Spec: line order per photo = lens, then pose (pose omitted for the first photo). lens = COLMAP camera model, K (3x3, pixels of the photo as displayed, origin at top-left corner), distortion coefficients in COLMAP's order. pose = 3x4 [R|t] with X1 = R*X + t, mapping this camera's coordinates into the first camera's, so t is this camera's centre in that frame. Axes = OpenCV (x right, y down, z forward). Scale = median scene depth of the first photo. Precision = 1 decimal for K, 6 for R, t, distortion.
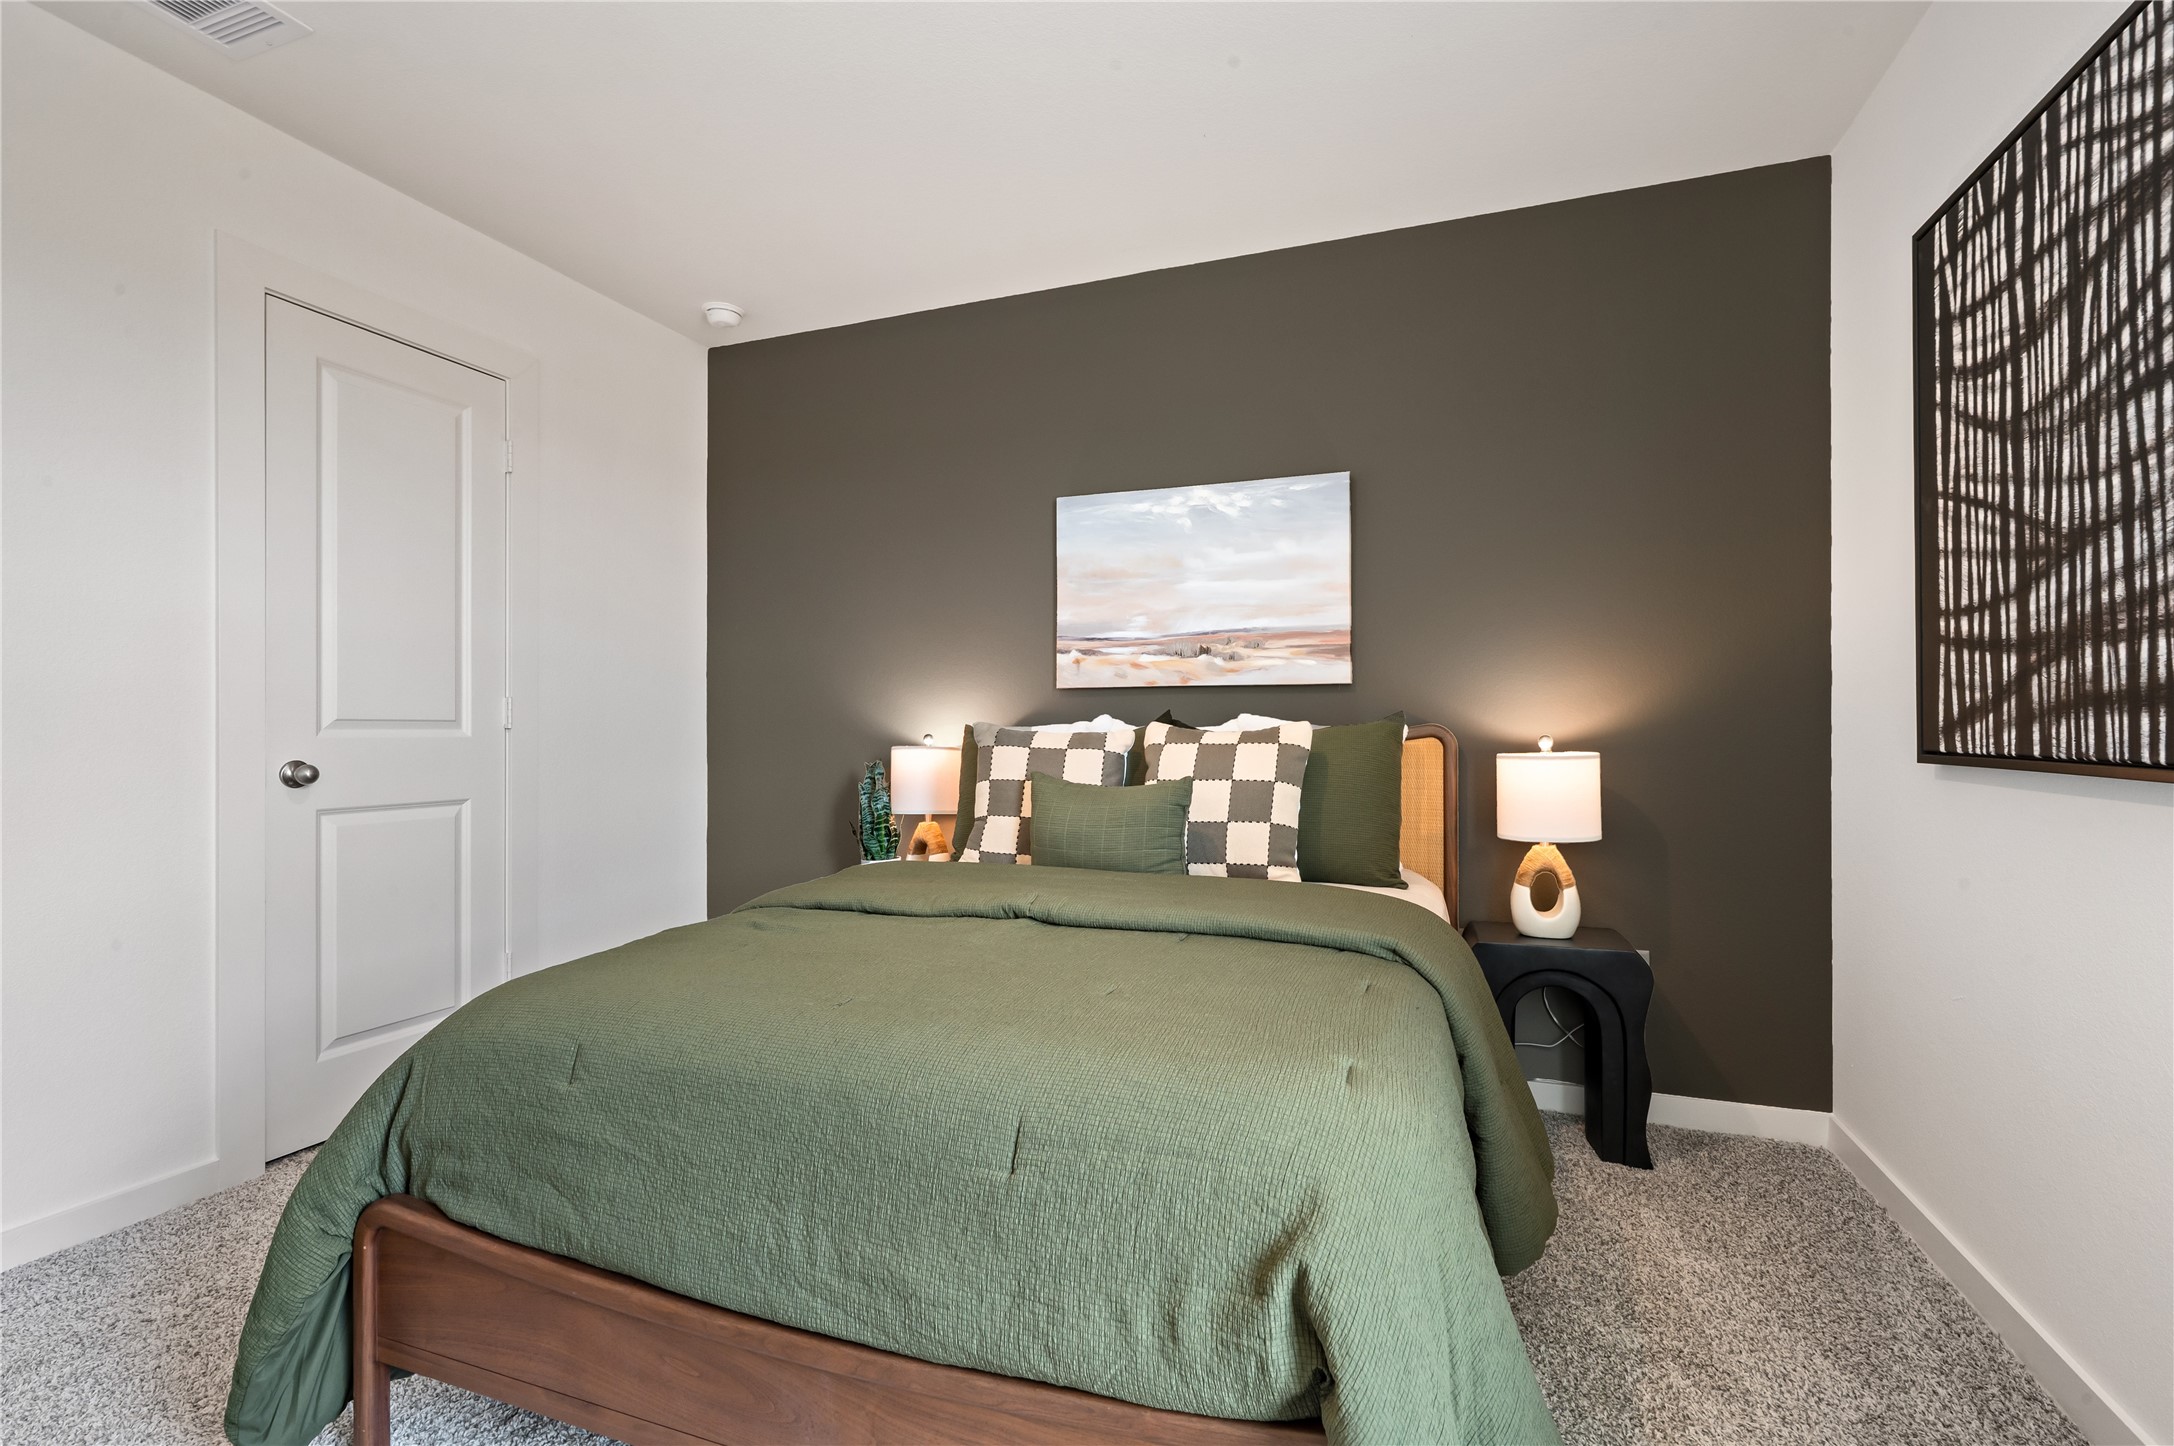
lens RADIAL K [[982.4, 0, 1077.9], [0, 982.4, 723.4], [0, 0, 1]] dist [-0.003235, 0.000234]
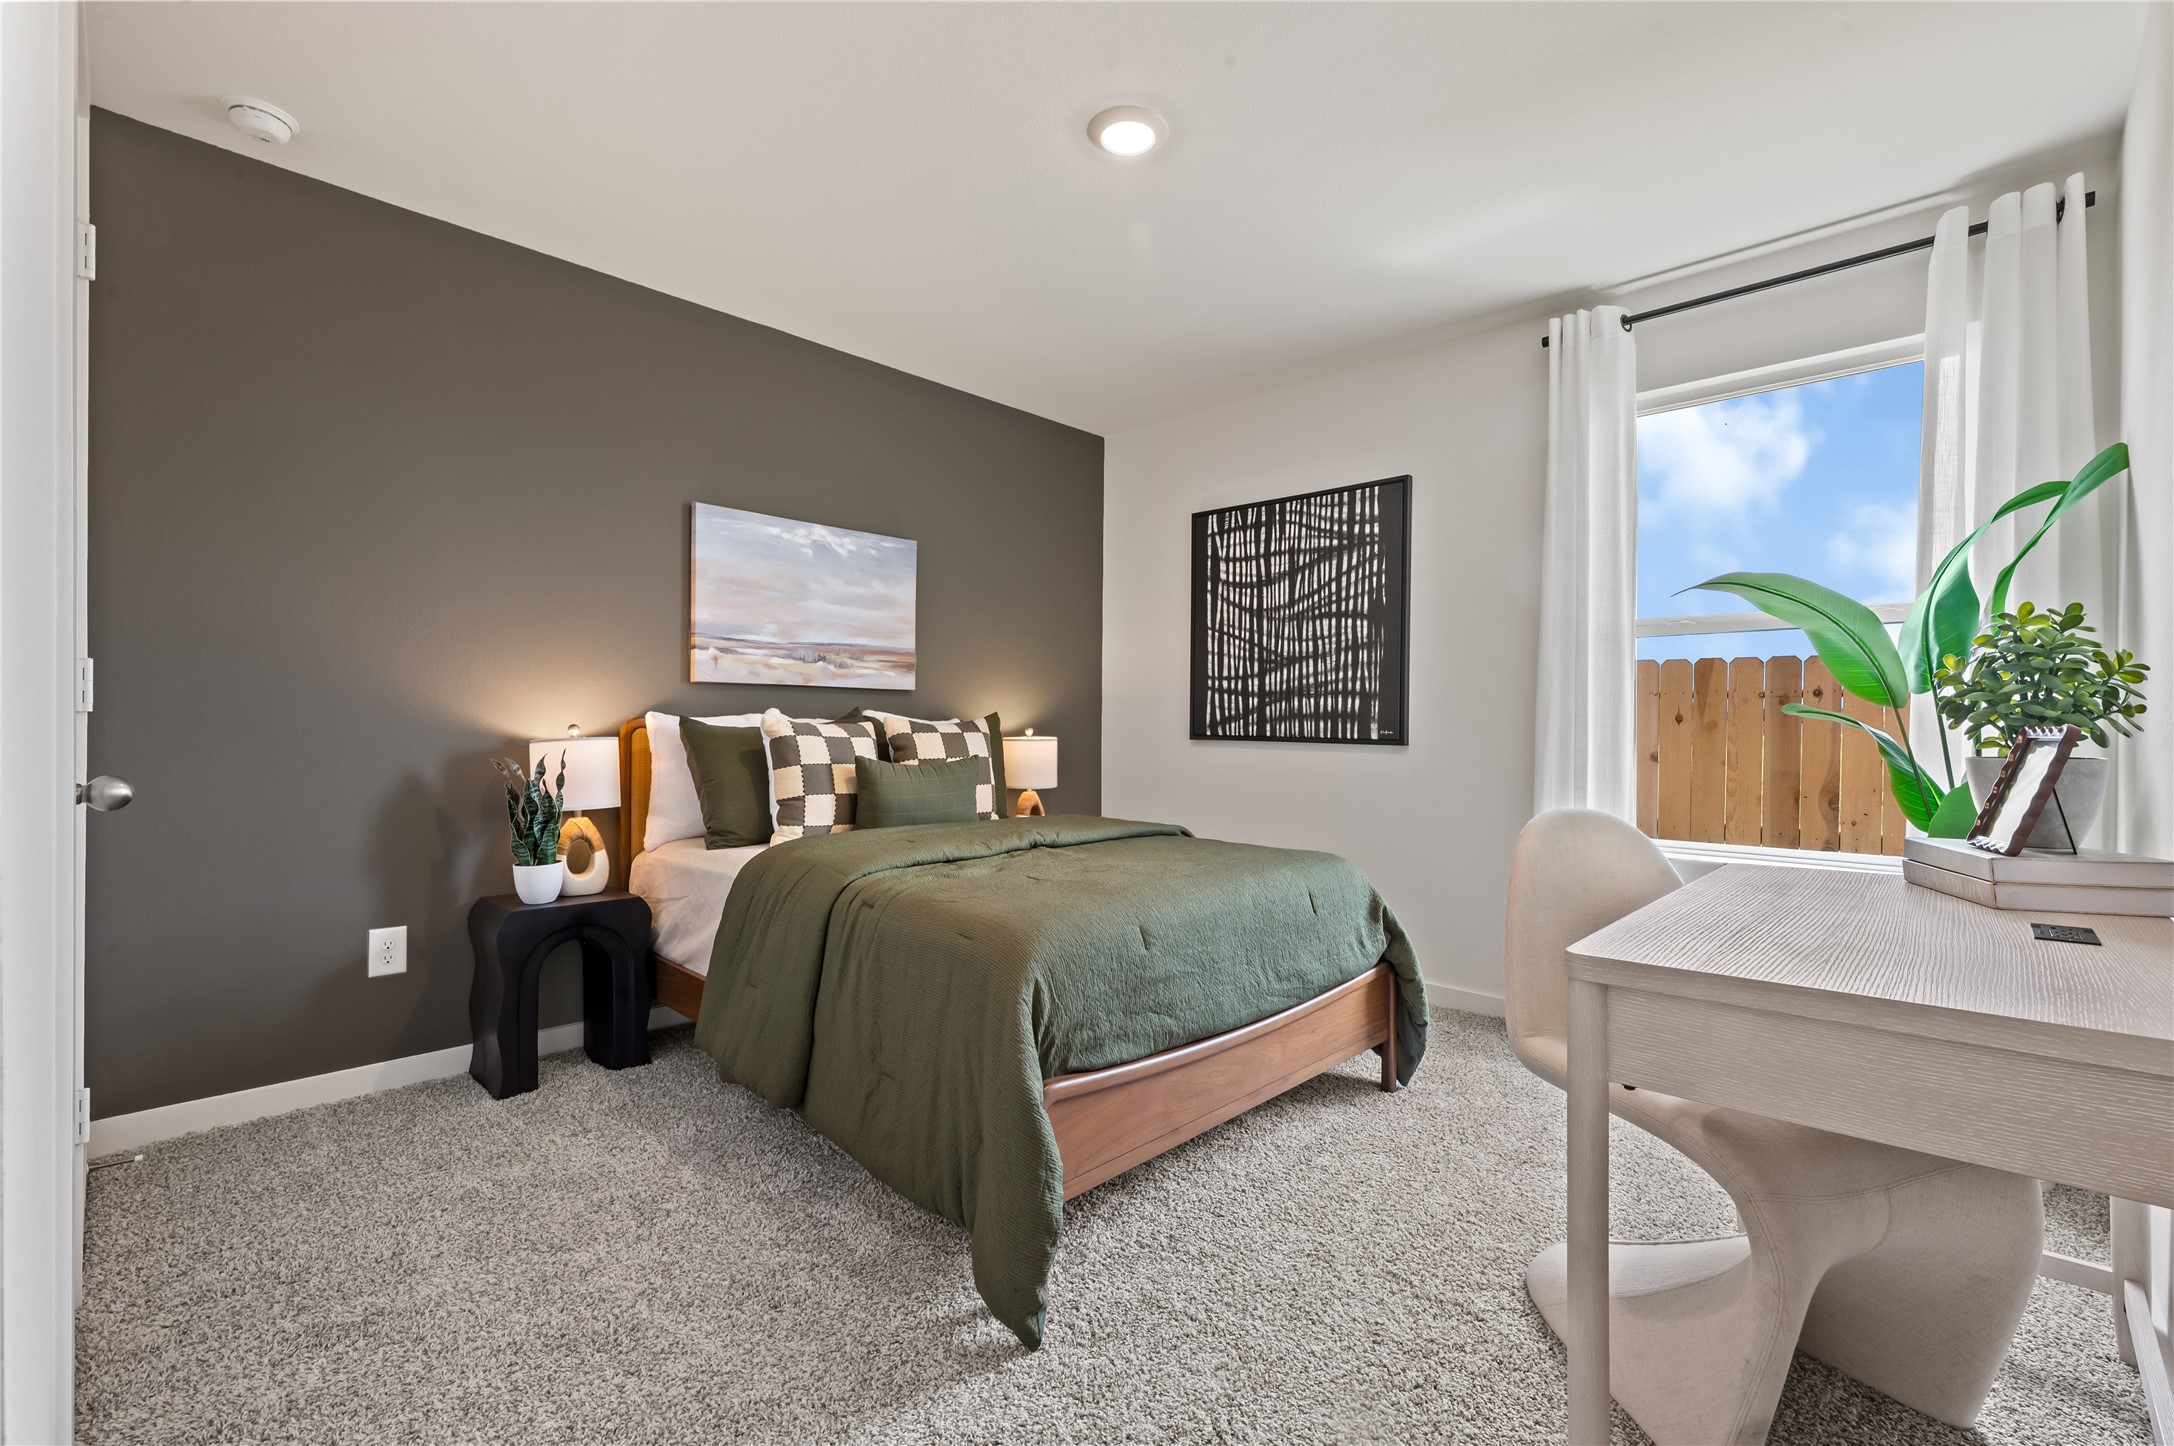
lens RADIAL K [[957.9, 0, 1082.9], [0, 957.9, 722.2], [0, 0, 1]] dist [0.002492, 0.000747]
pose [[0.394117, 0.005638, 0.919043, -1.432423], [-0.016424, 0.999865, 0.000910, 0.001025], [-0.918913, -0.015453, 0.394156, 0.356065]]
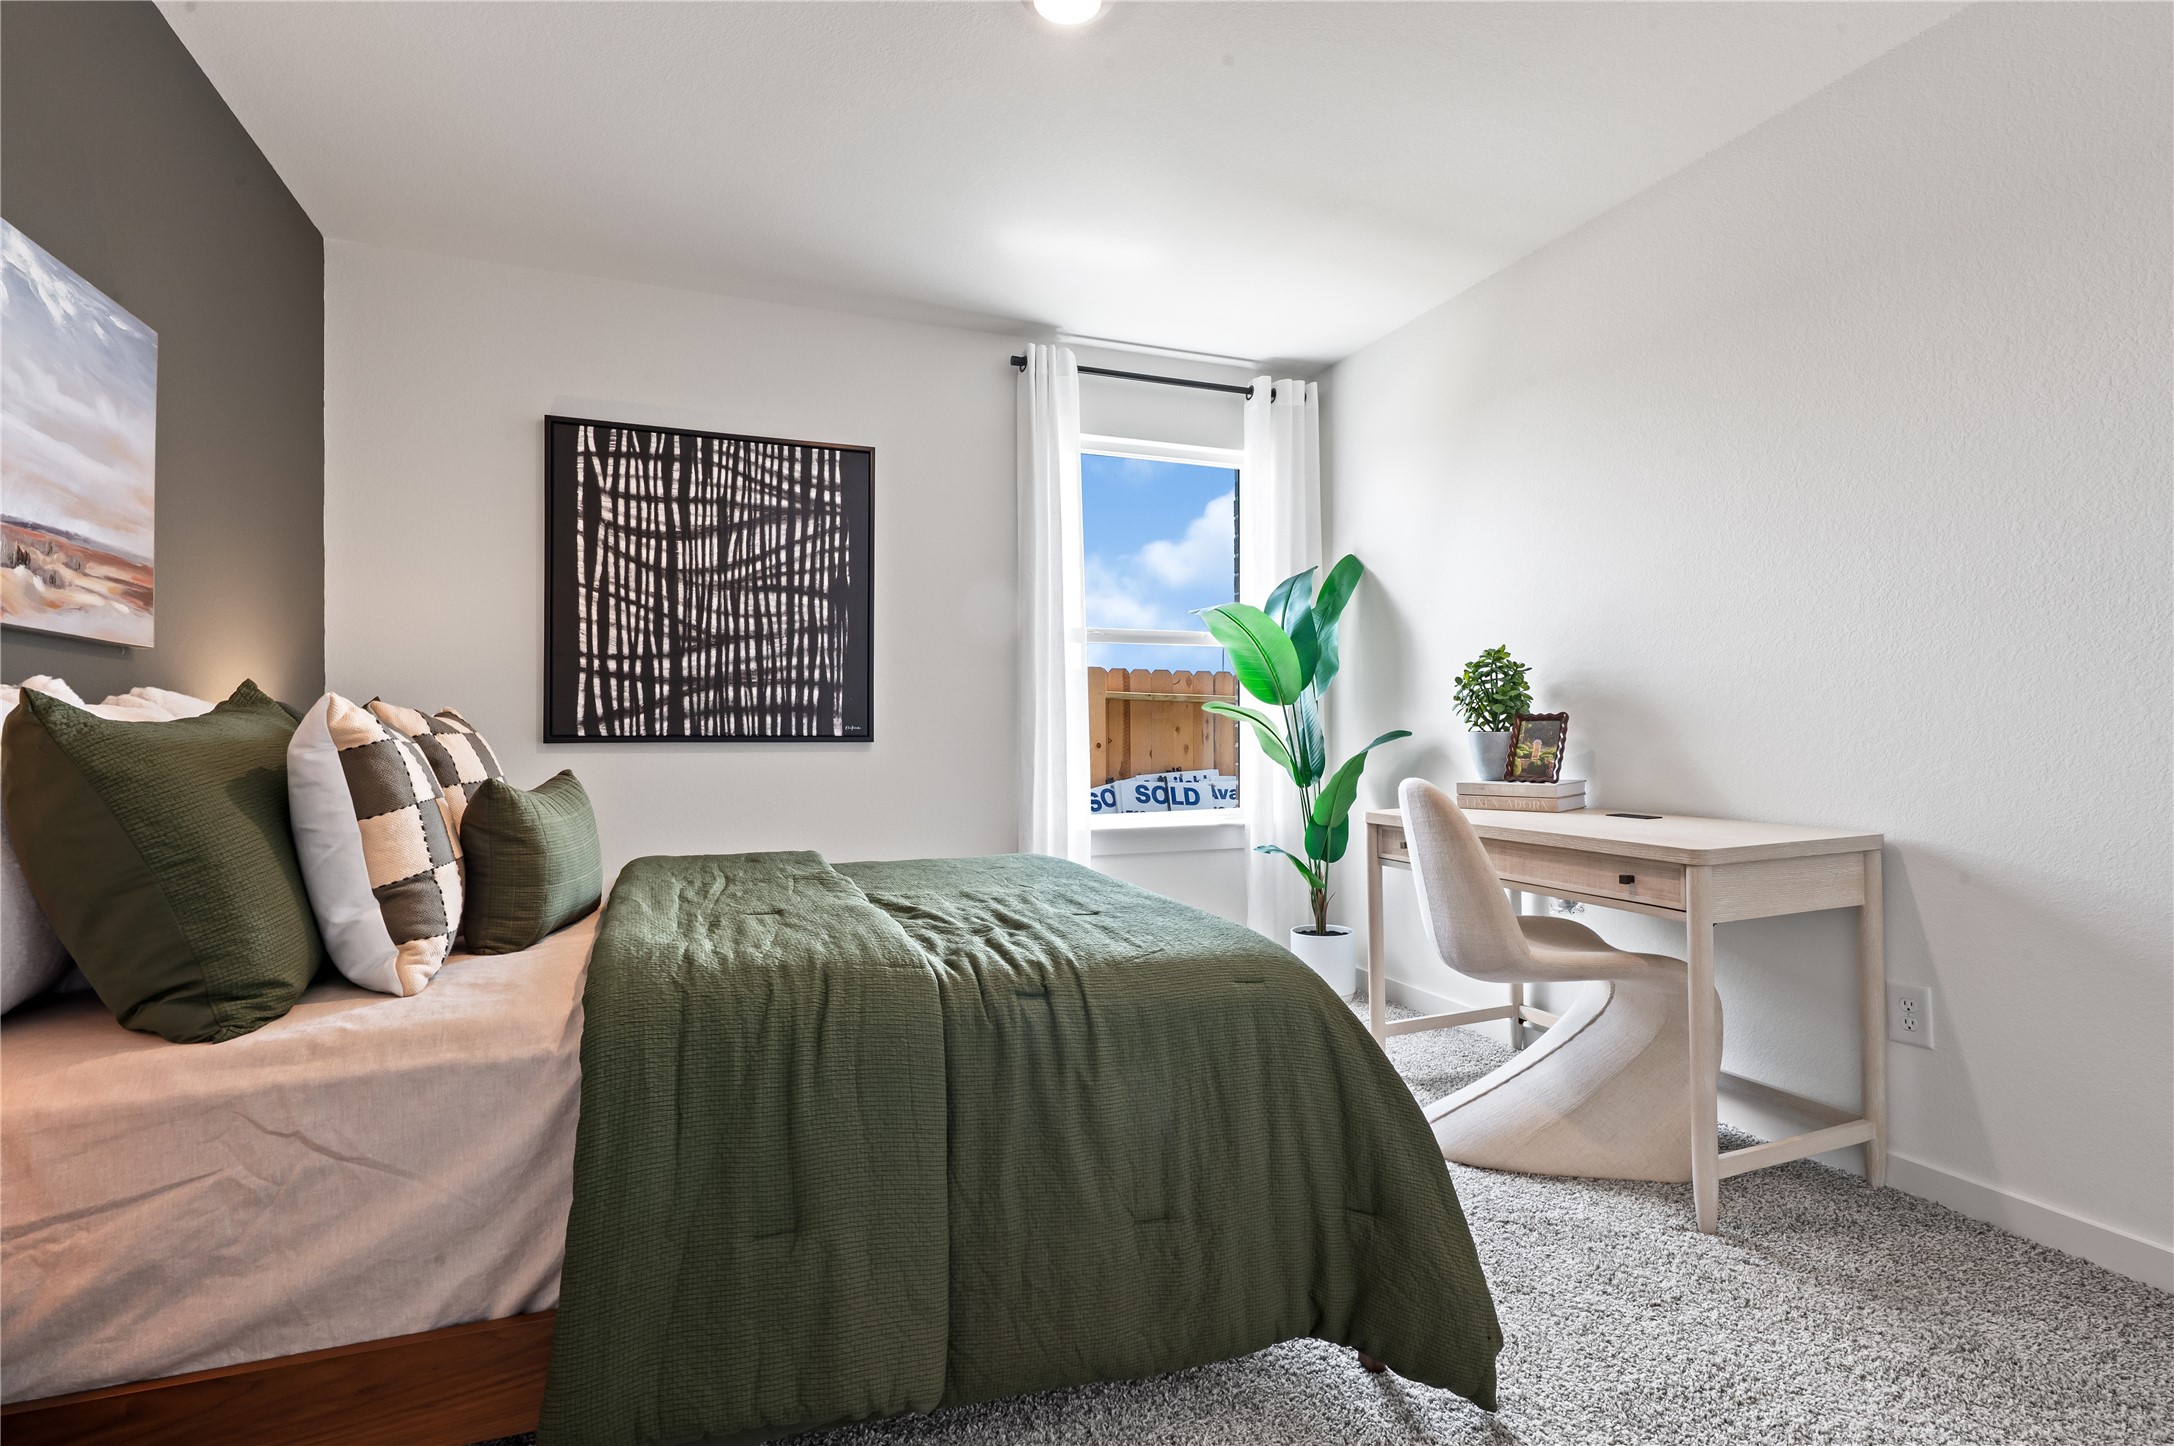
lens RADIAL K [[1049.0, 0, 1093.3], [0, 1049.0, 720.4], [0, 0, 1]] dist [0.002866, 0.000369]
pose [[-0.677211, 0.010923, 0.735708, -1.085592], [-0.000769, 0.999879, -0.015554, 0.031150], [-0.735789, -0.011099, -0.677120, 1.600984]]
